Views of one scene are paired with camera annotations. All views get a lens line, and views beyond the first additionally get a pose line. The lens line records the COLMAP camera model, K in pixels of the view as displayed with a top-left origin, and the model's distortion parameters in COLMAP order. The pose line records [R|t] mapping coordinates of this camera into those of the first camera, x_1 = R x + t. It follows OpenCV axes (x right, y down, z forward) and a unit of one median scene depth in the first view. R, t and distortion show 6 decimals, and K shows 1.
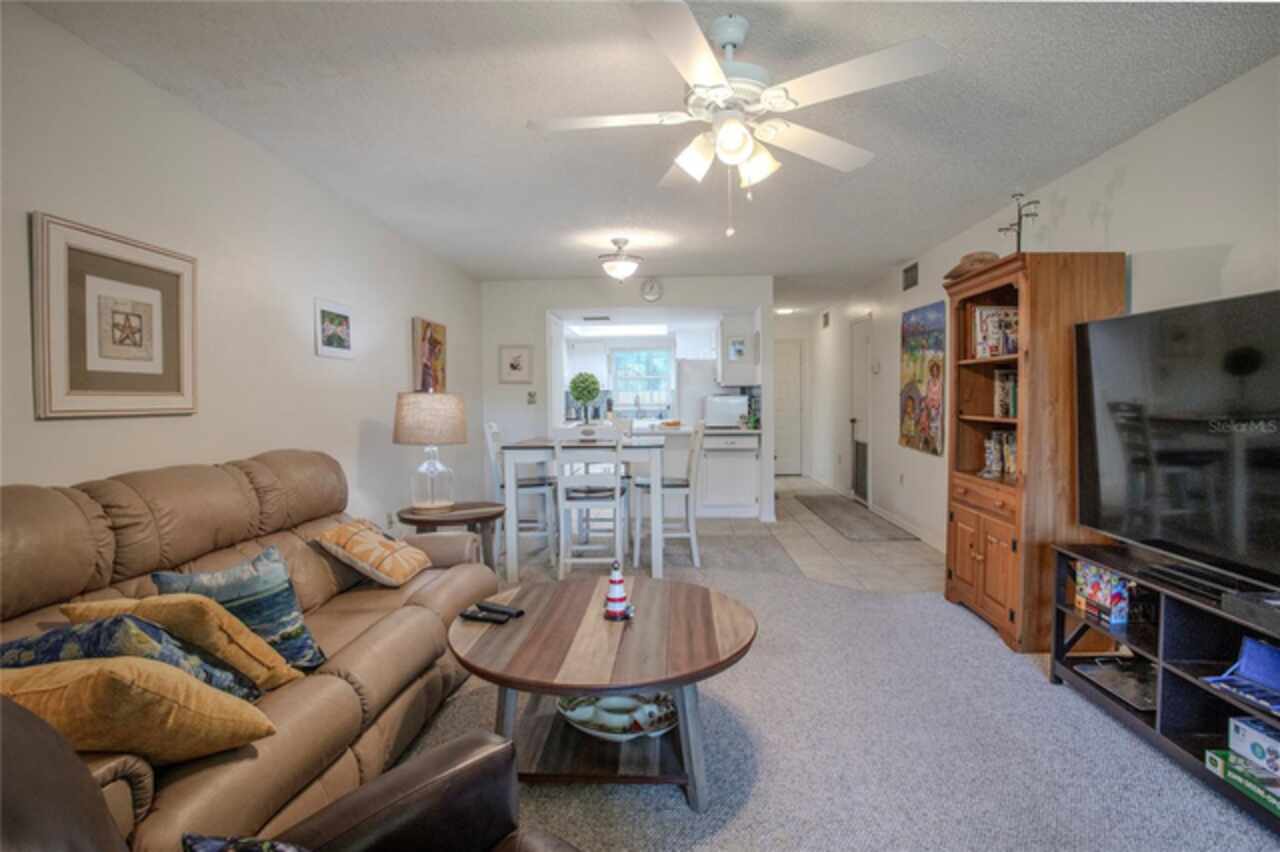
lens RADIAL K [[627.9, 0, 638.9], [0, 627.9, 419.3], [0, 0, 1]] dist [-0.080095, 0.037862]
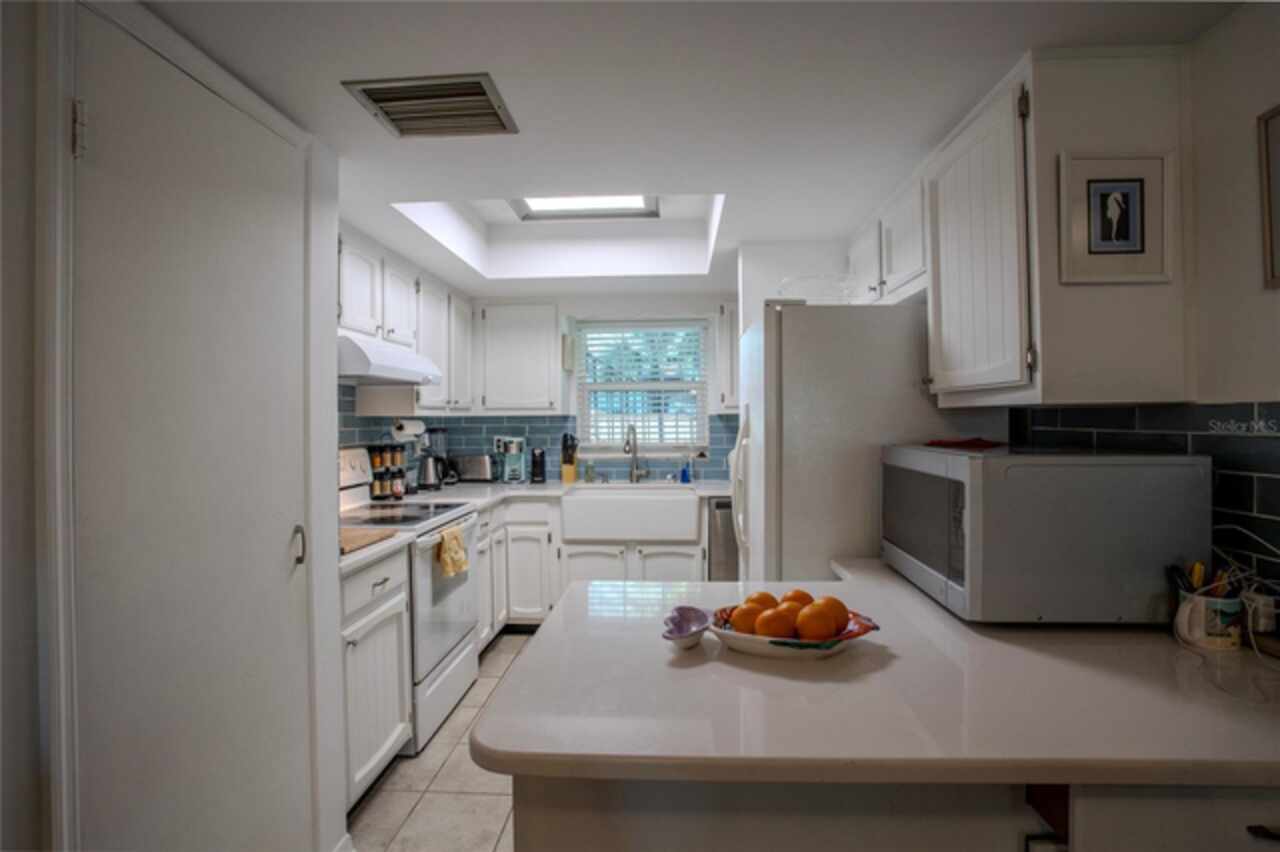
lens RADIAL K [[627.9, 0, 638.9], [0, 627.9, 419.3], [0, 0, 1]] dist [-0.080095, 0.037862]
pose [[0.999976, 0.002727, -0.006338, 0.014805], [-0.002945, 0.999392, -0.034727, -0.077836], [0.006239, 0.034745, 0.999377, 1.534954]]
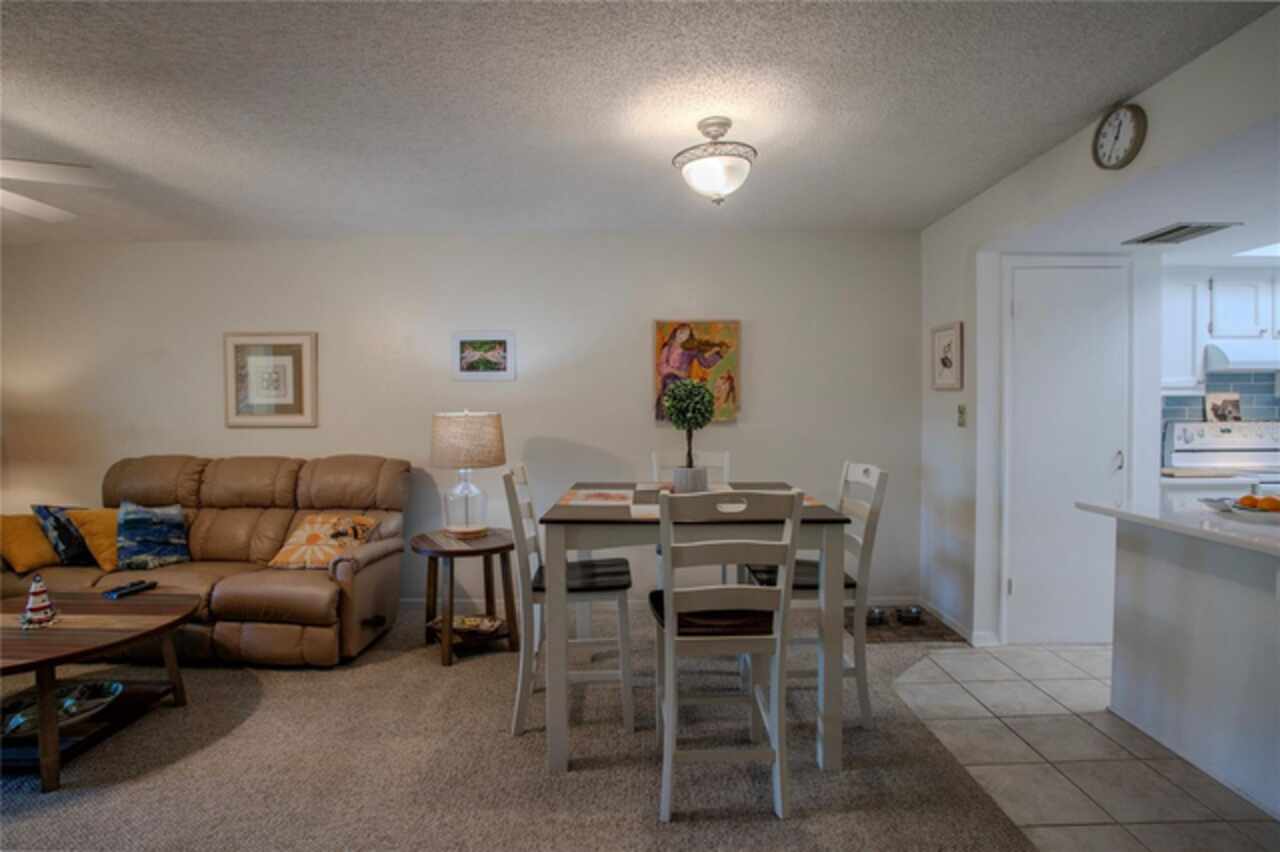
lens RADIAL K [[627.9, 0, 638.9], [0, 627.9, 419.3], [0, 0, 1]] dist [-0.080095, 0.037862]
pose [[0.029256, 0.032120, -0.999056, 0.645310], [-0.027864, 0.999121, 0.031306, -0.071479], [0.999184, 0.026921, 0.030125, 1.231549]]
